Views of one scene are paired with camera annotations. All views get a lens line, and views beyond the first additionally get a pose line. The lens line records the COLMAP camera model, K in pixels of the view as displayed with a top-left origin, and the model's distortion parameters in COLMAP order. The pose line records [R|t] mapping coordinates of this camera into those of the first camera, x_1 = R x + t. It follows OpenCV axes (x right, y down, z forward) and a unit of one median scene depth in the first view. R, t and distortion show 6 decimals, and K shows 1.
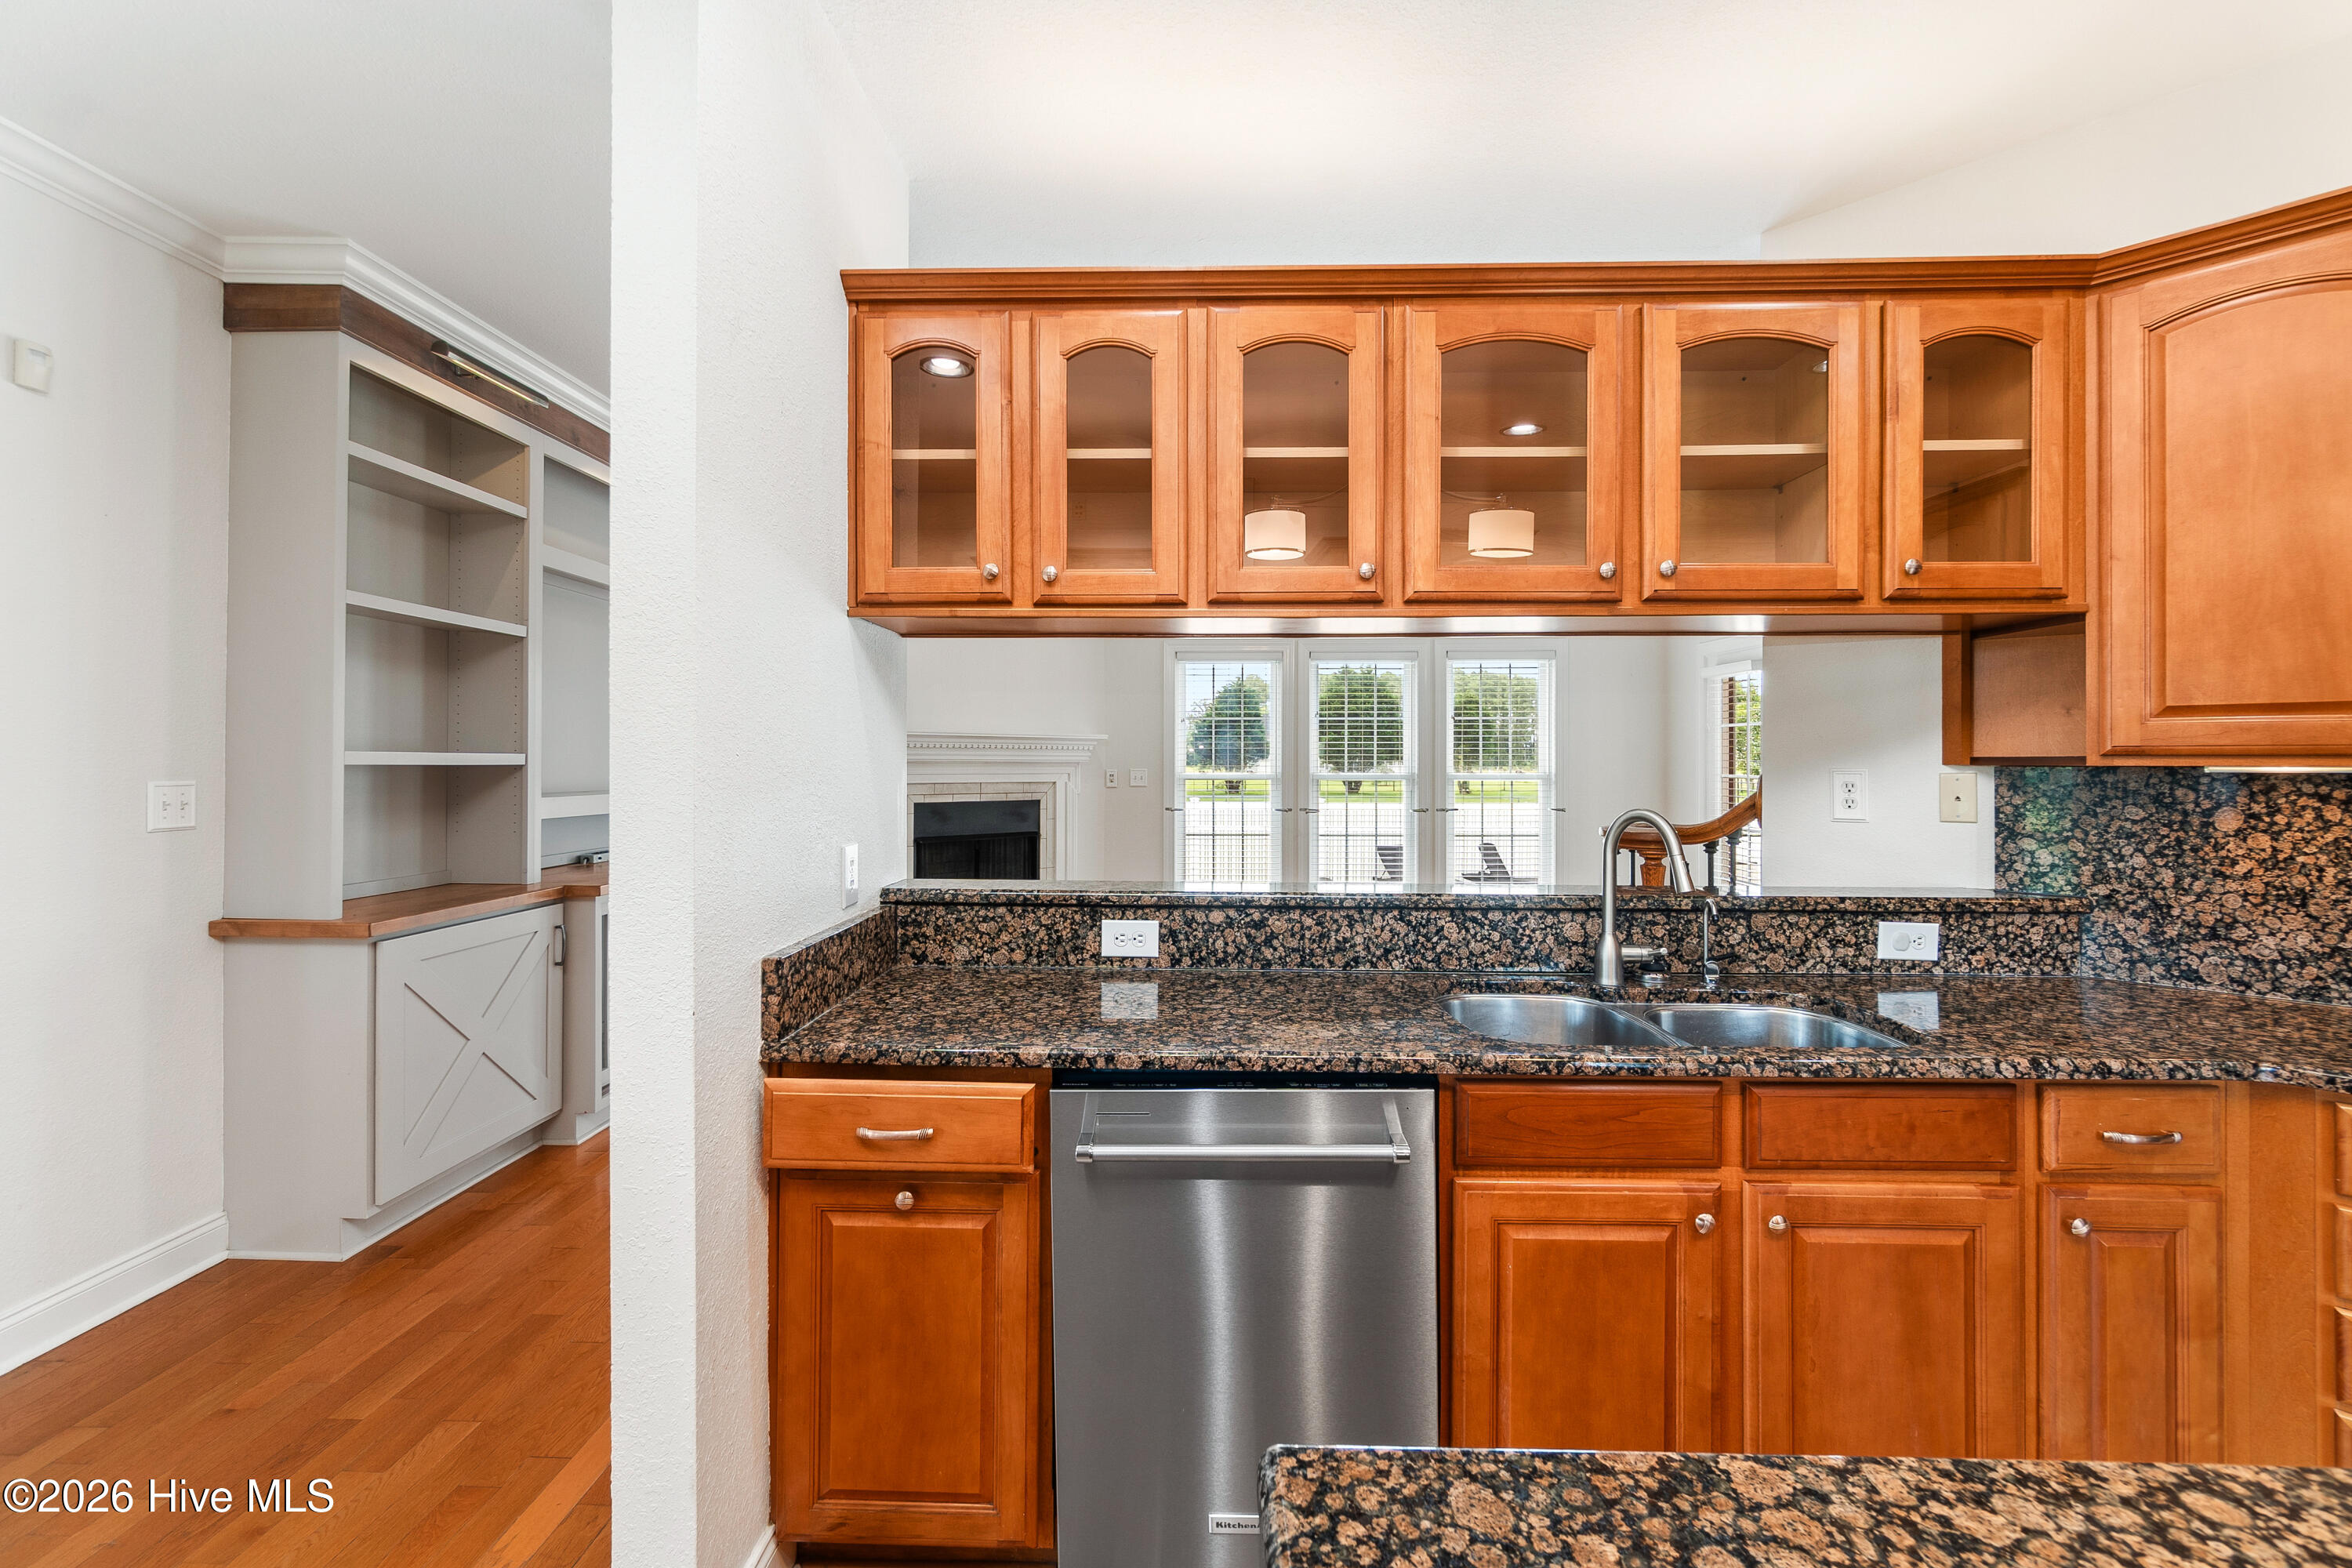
lens RADIAL K [[1007.1, 0, 1178.6], [0, 1007.1, 768.5], [0, 0, 1]] dist [-0.003429, -0.000721]
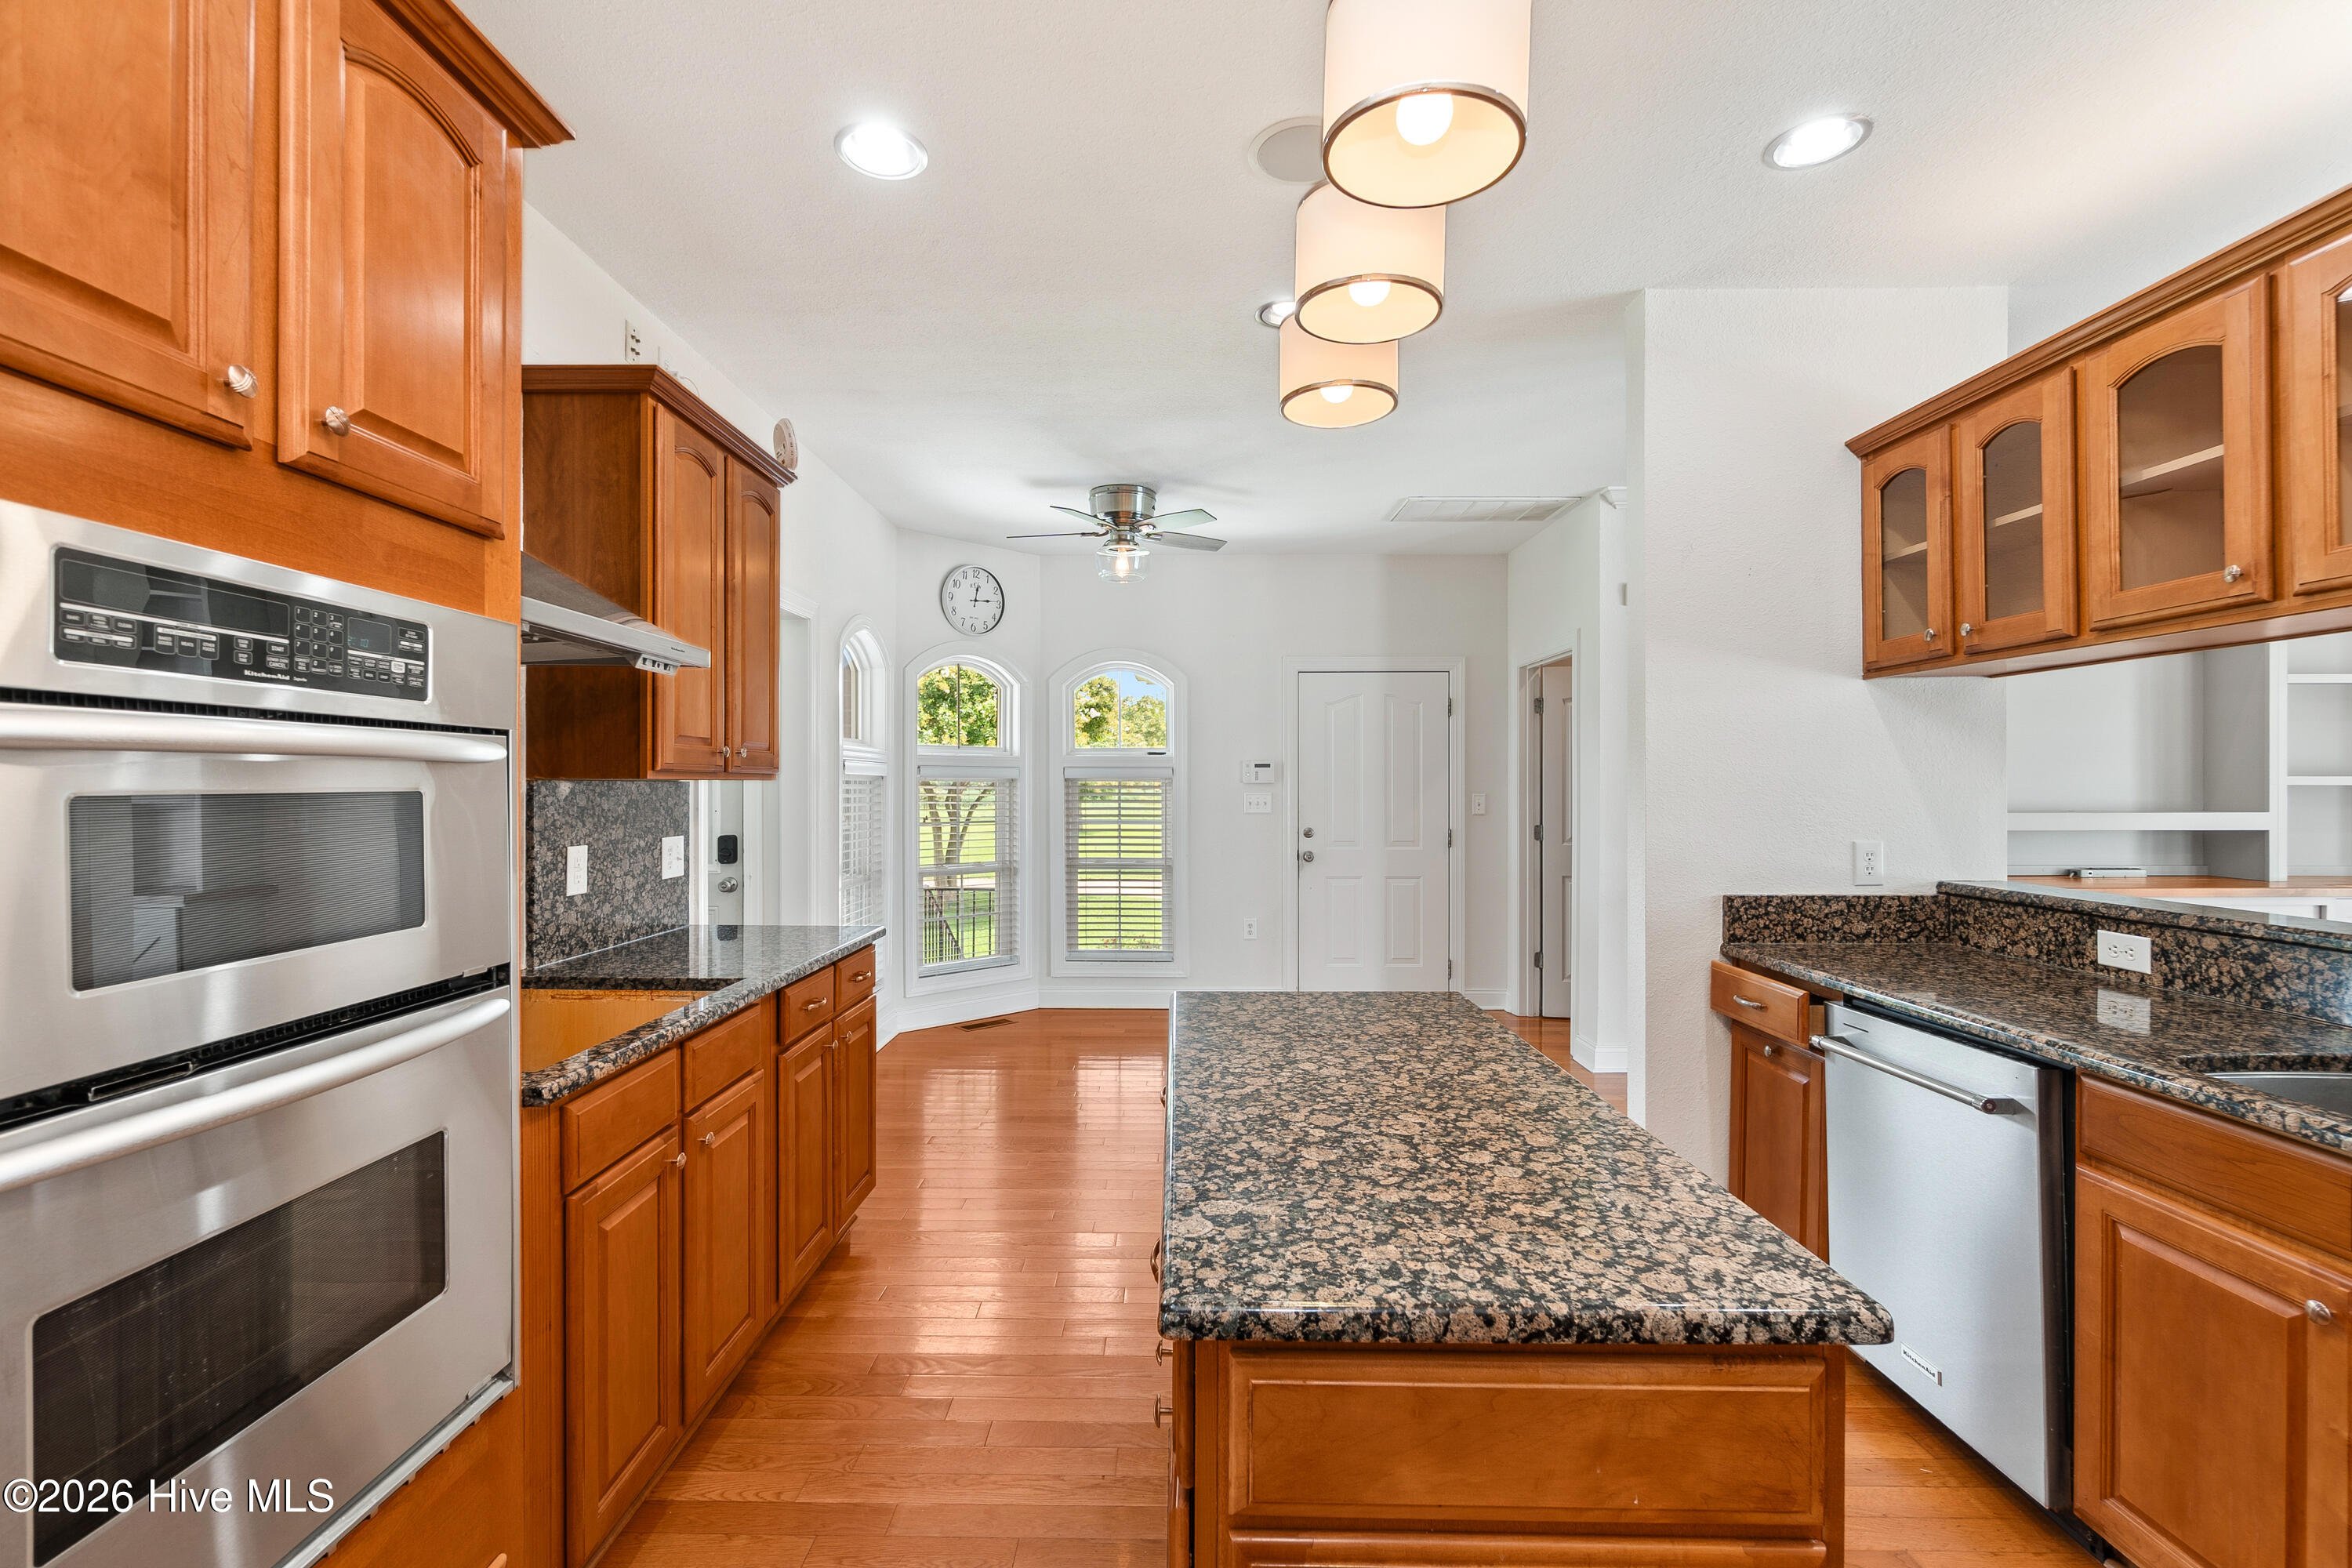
lens RADIAL K [[1007.1, 0, 1162.4], [0, 1007.1, 787.4], [0, 0, 1]] dist [-0.003429, -0.000721]
pose [[0.020114, -0.000089, -0.999798, 0.964803], [-0.002053, 0.999998, -0.000131, 0.002410], [0.999796, 0.002055, 0.020114, -0.009457]]
